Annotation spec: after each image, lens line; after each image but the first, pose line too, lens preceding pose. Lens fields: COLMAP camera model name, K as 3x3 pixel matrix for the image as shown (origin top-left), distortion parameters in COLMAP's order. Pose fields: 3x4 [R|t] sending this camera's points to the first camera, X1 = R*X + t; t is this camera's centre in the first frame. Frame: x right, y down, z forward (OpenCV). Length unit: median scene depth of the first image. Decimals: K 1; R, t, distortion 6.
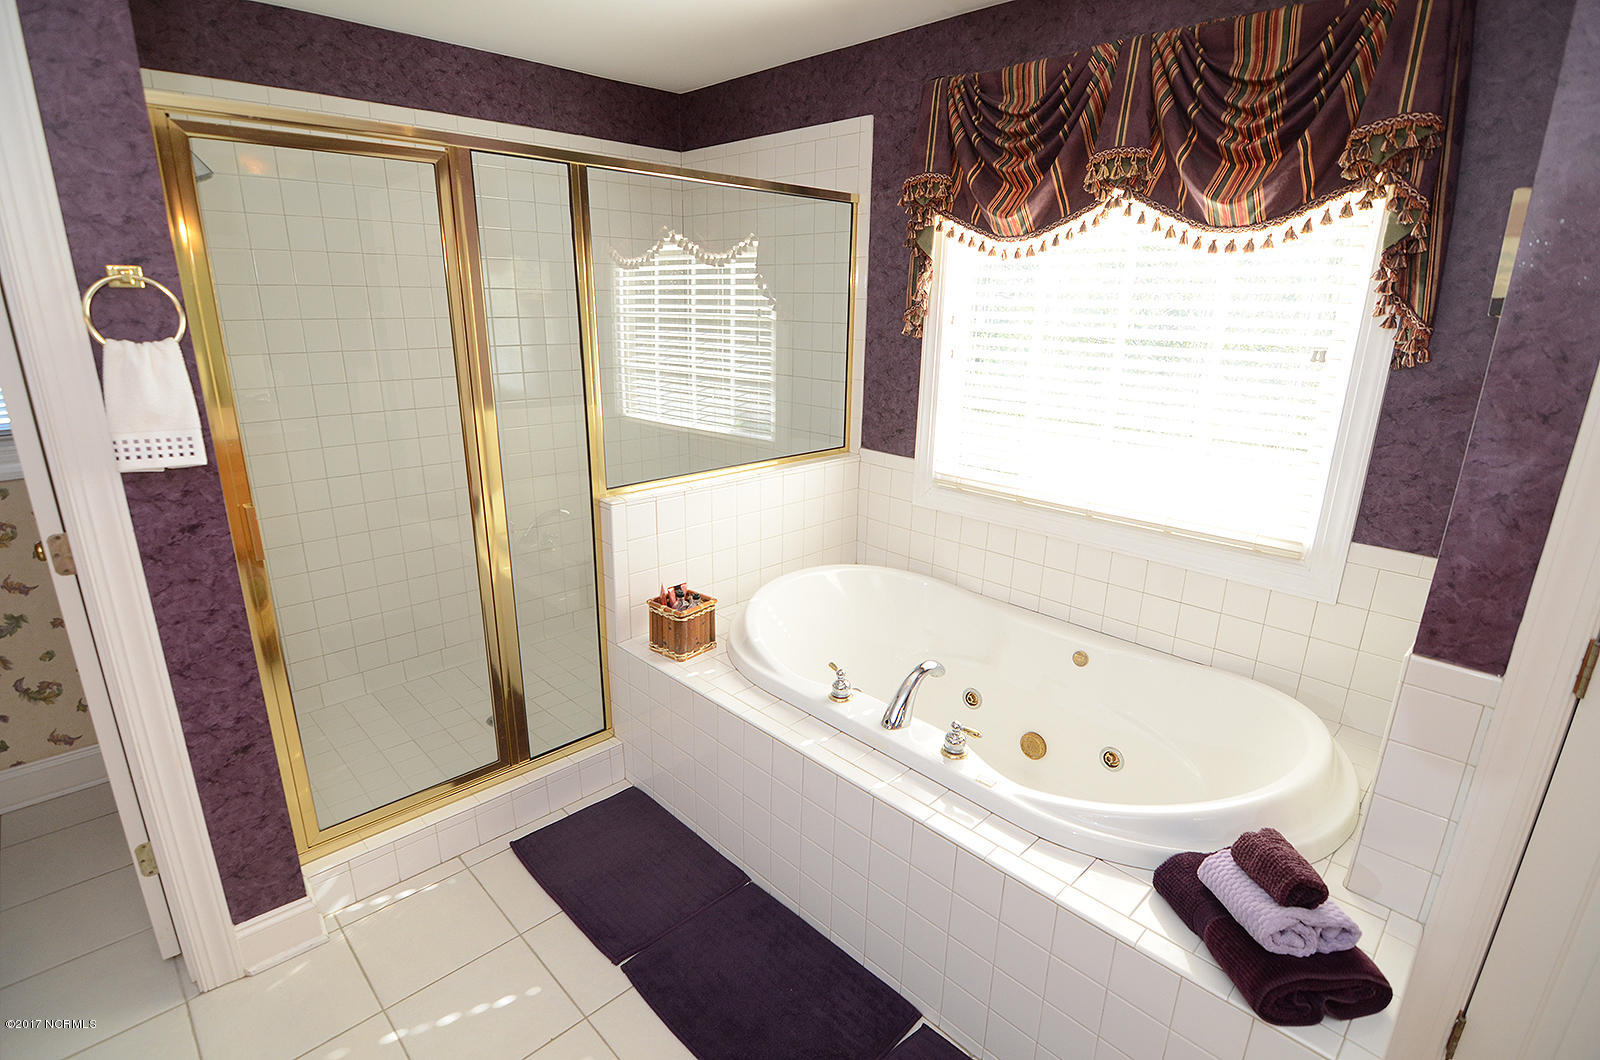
lens RADIAL K [[773.9, 0, 789.2], [0, 773.9, 535.4], [0, 0, 1]] dist [-0.008970, -0.008191]
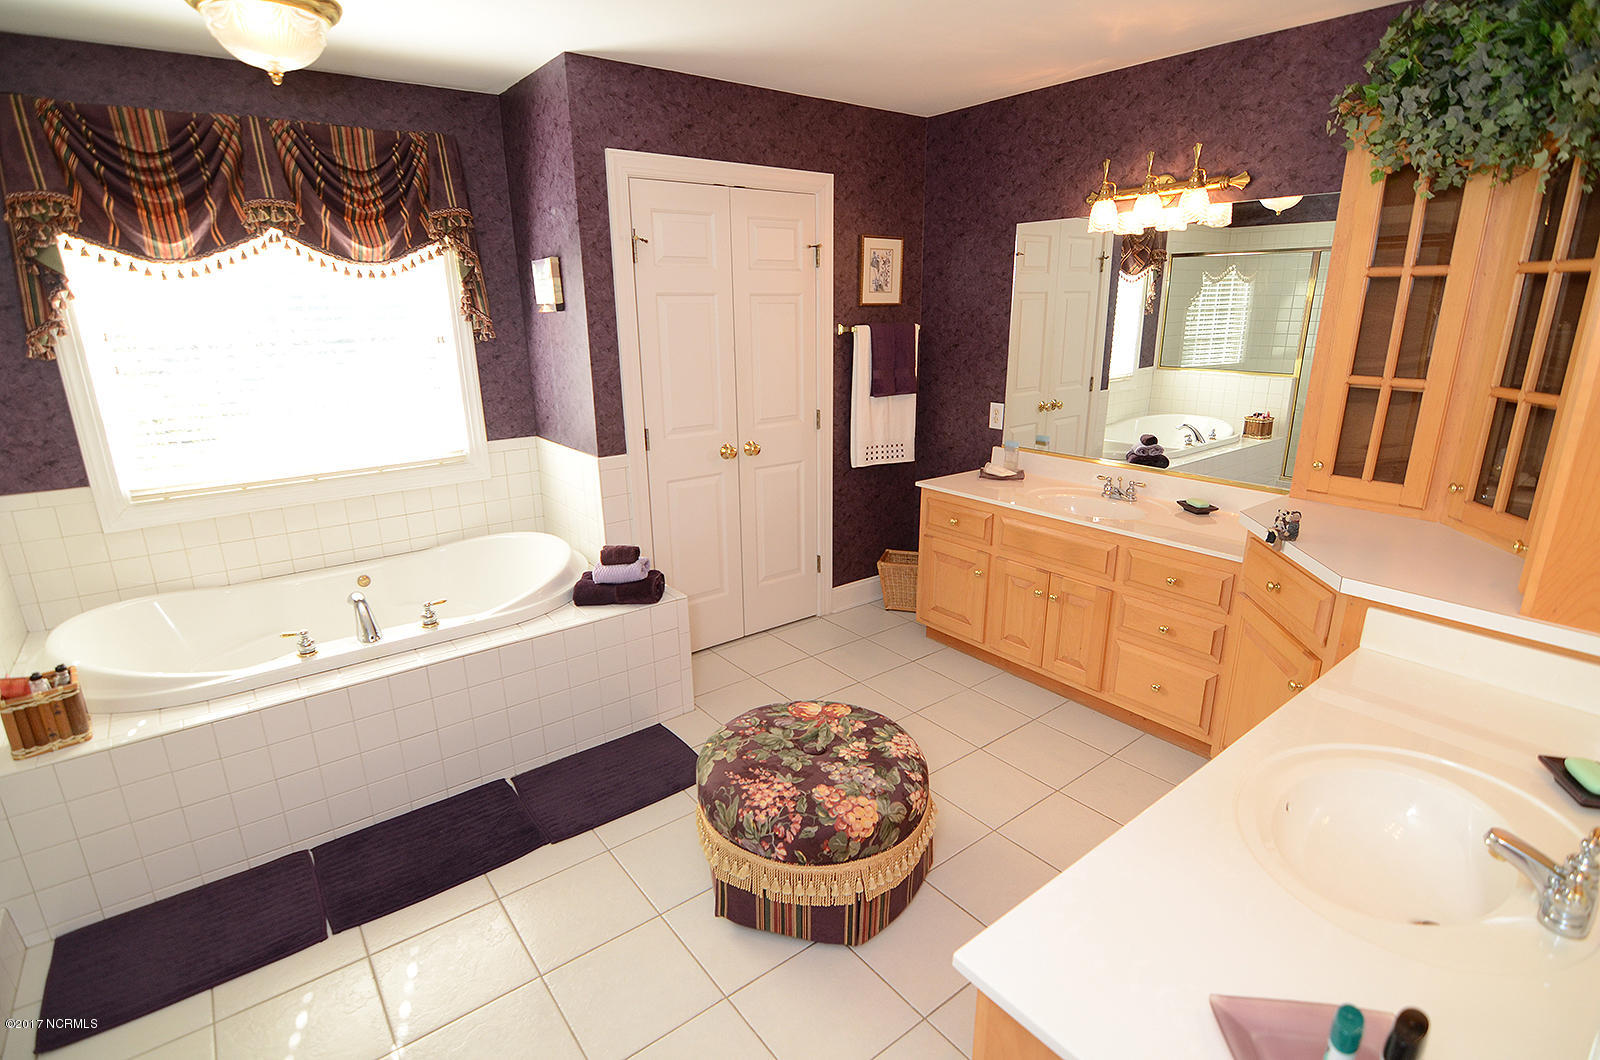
lens RADIAL K [[773.9, 0, 789.2], [0, 773.9, 535.4], [0, 0, 1]] dist [-0.008970, -0.008191]
pose [[0.121771, -0.296602, 0.947206, -0.901068], [0.305438, 0.919197, 0.248565, -0.021308], [-0.944394, 0.259045, 0.202525, 0.029427]]
